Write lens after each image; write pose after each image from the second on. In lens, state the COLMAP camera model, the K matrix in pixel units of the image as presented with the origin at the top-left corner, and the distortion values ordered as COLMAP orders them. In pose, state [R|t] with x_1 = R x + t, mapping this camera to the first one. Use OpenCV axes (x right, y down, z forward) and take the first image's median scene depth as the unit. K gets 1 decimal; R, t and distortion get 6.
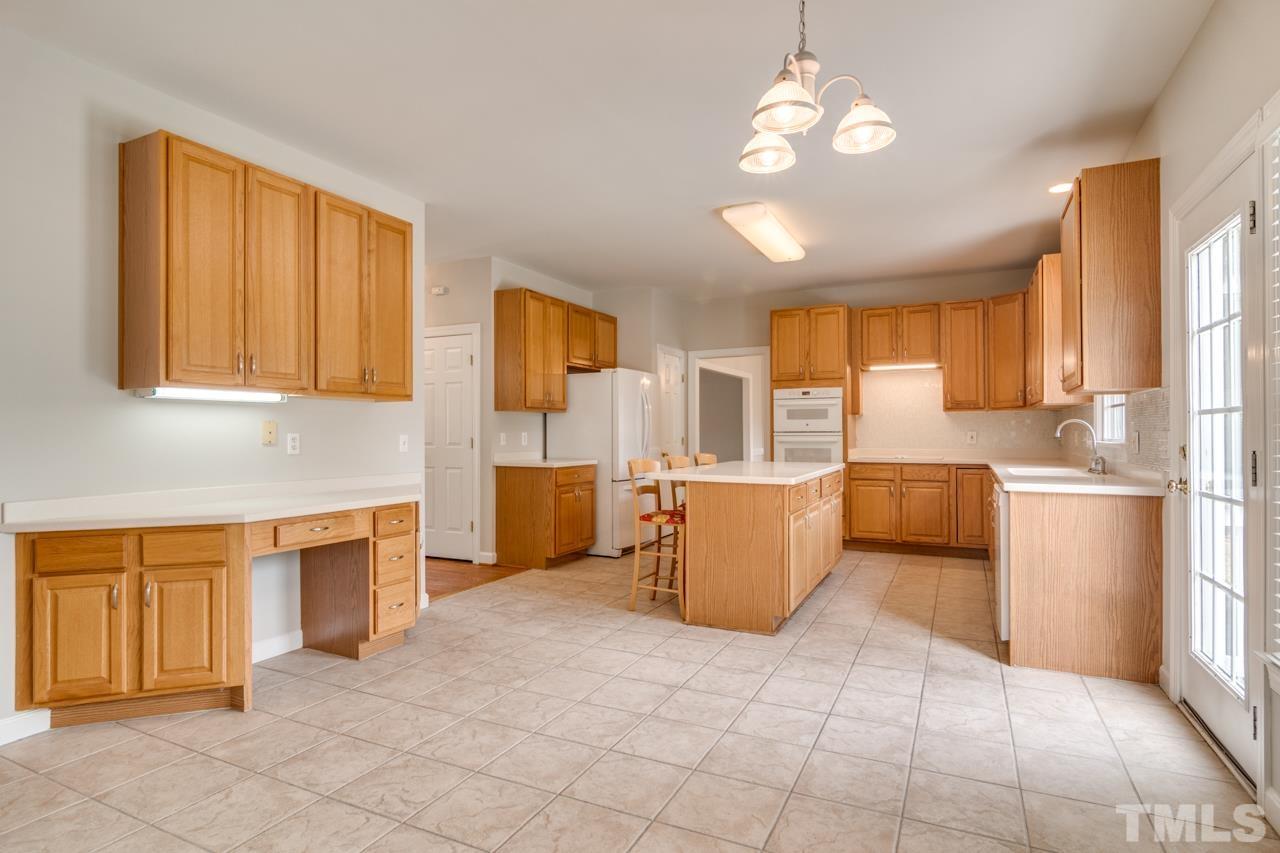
lens RADIAL K [[659.1, 0, 642.2], [0, 659.1, 429.6], [0, 0, 1]] dist [-0.004669, 0.001086]
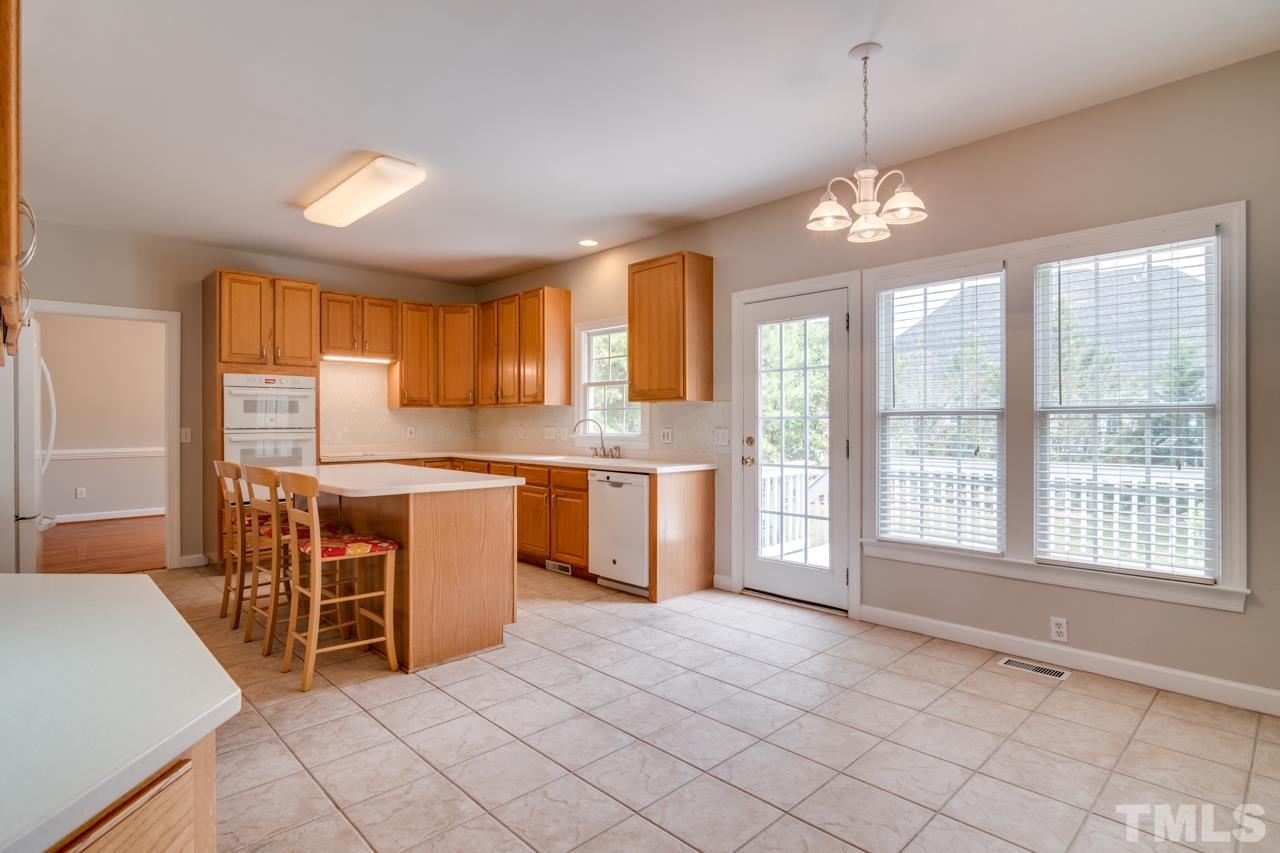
lens RADIAL K [[659.1, 0, 645.7], [0, 659.1, 422.7], [0, 0, 1]] dist [-0.004669, 0.001086]
pose [[0.339756, -0.000317, 0.940514, -0.439354], [-0.003423, 0.999993, 0.001574, -0.007963], [-0.940508, -0.003754, 0.339752, 0.344638]]
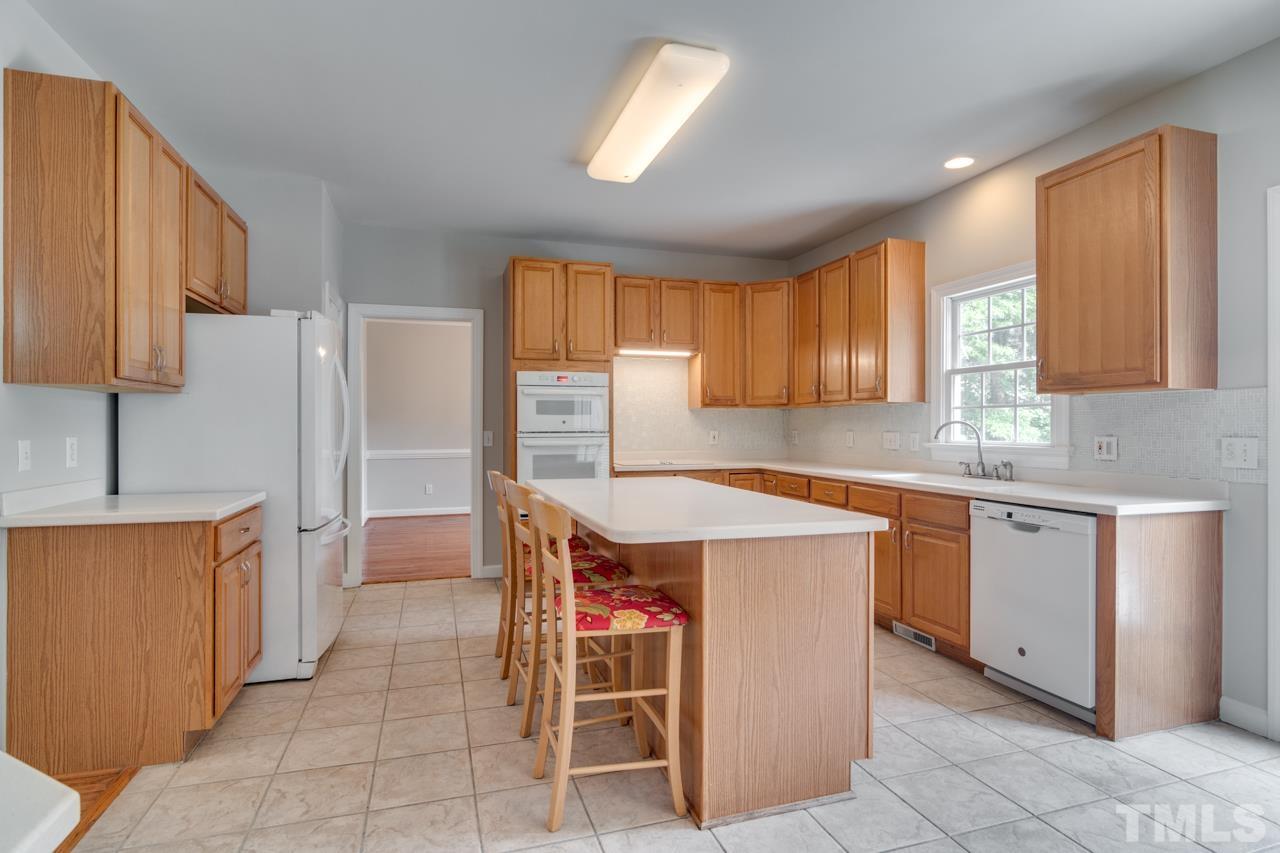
lens RADIAL K [[659.1, 0, 634.8], [0, 659.1, 426.0], [0, 0, 1]] dist [-0.004669, 0.001086]
pose [[0.727382, 0.001178, 0.686232, -0.233478], [-0.004774, 0.999983, 0.003344, -0.007159], [-0.686217, -0.005708, 0.727375, 0.505639]]
